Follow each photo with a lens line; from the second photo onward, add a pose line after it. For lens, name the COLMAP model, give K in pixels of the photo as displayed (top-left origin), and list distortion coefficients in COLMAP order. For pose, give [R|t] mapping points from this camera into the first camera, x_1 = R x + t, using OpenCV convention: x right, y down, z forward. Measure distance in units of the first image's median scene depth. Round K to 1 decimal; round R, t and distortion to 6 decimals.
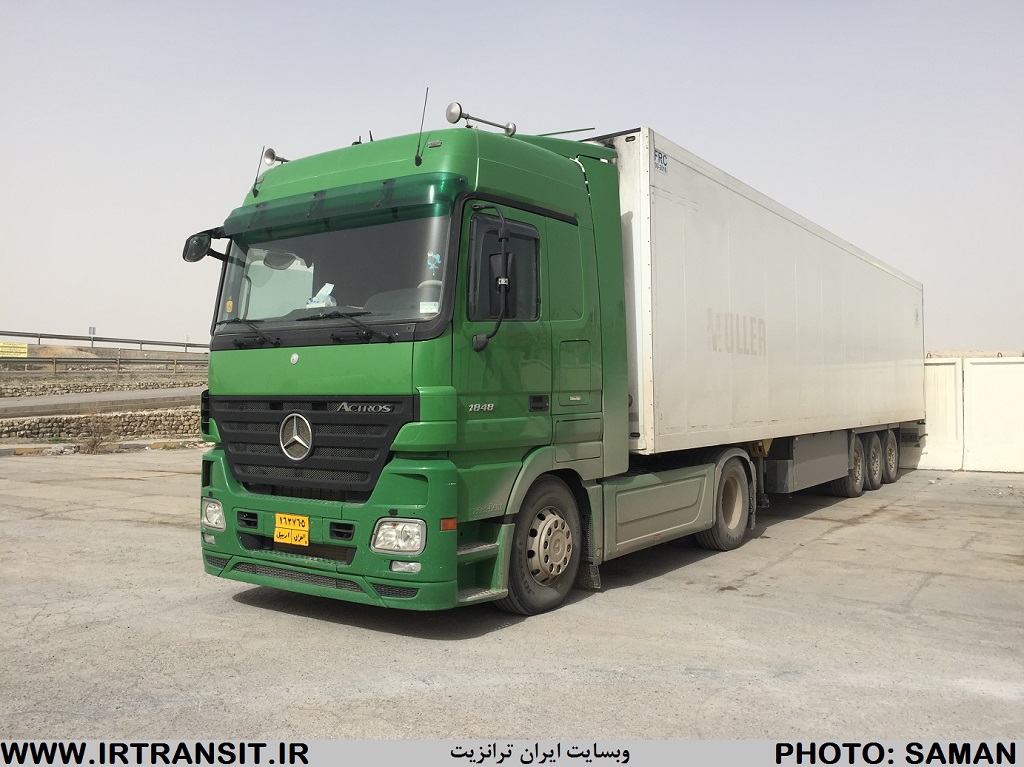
lens RADIAL K [[876.2, 0, 510.0], [0, 876.2, 367.0], [0, 0, 1]] dist [0.074468, -0.089786]
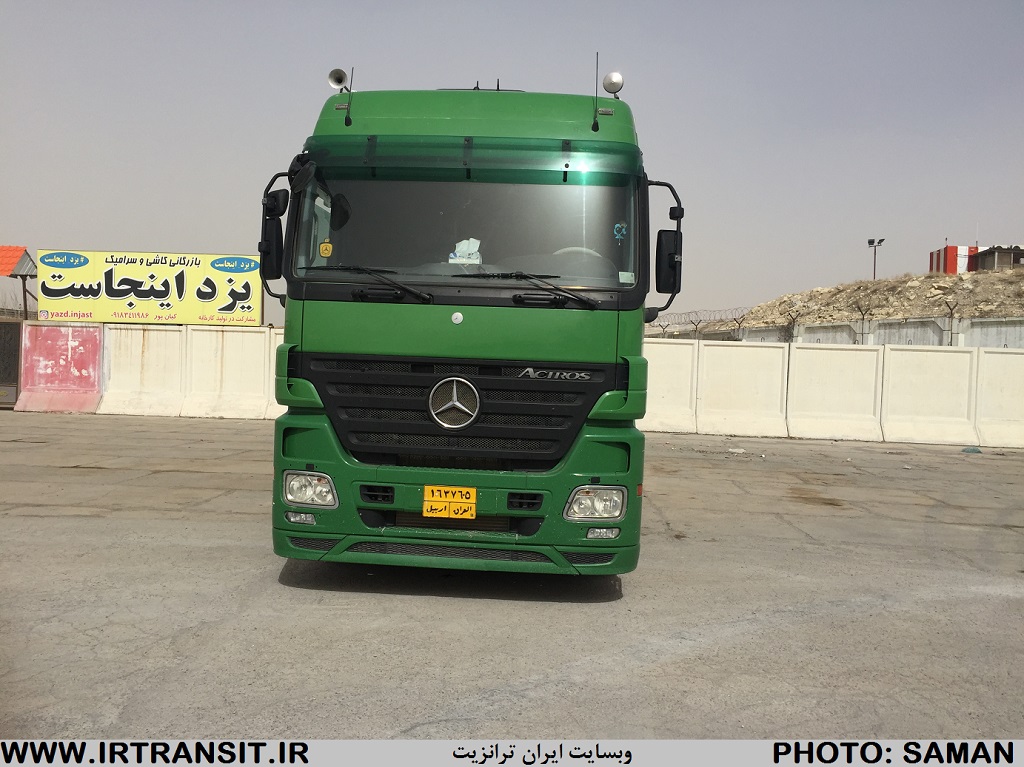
lens RADIAL K [[876.2, 0, 510.8], [0, 876.2, 375.0], [0, 0, 1]] dist [0.074468, -0.089786]
pose [[0.852638, 0.028185, 0.521742, -0.682807], [-0.056467, 0.997666, 0.038383, 0.012029], [-0.519443, -0.062188, 0.852239, 0.190840]]
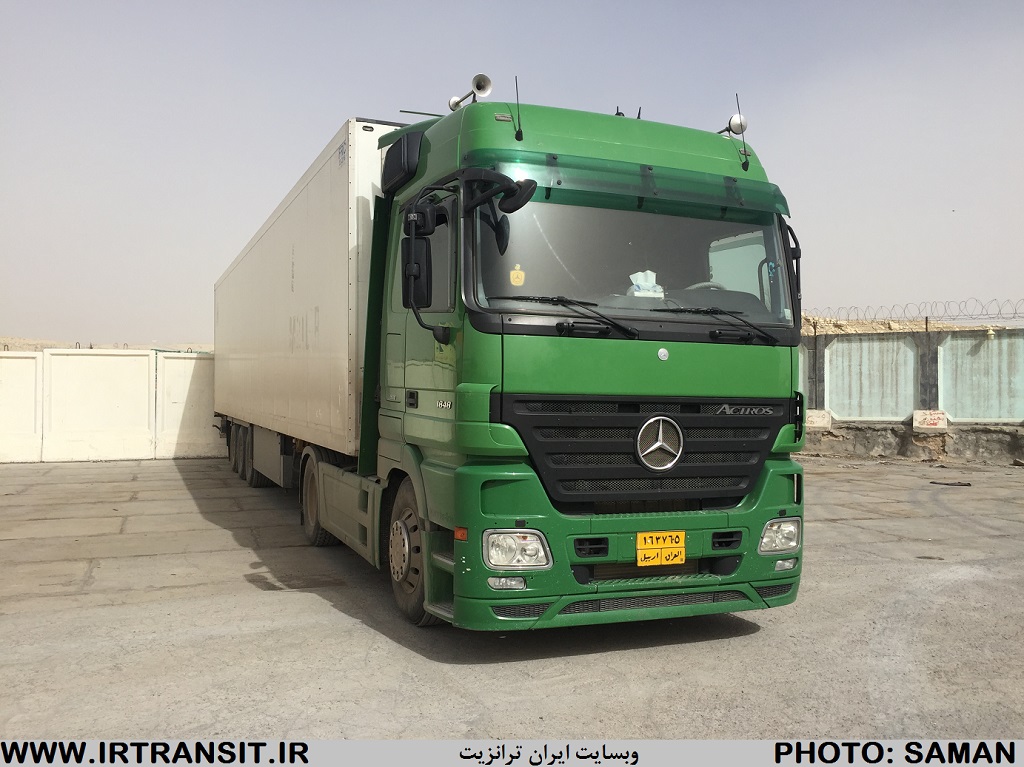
lens RADIAL K [[876.2, 0, 501.1], [0, 876.2, 377.2], [0, 0, 1]] dist [0.074468, -0.089786]
pose [[0.538863, 0.024210, 0.842046, -1.083539], [-0.044633, 0.999003, -0.000160, 0.021304], [-0.841210, -0.037497, 0.539406, 0.672813]]
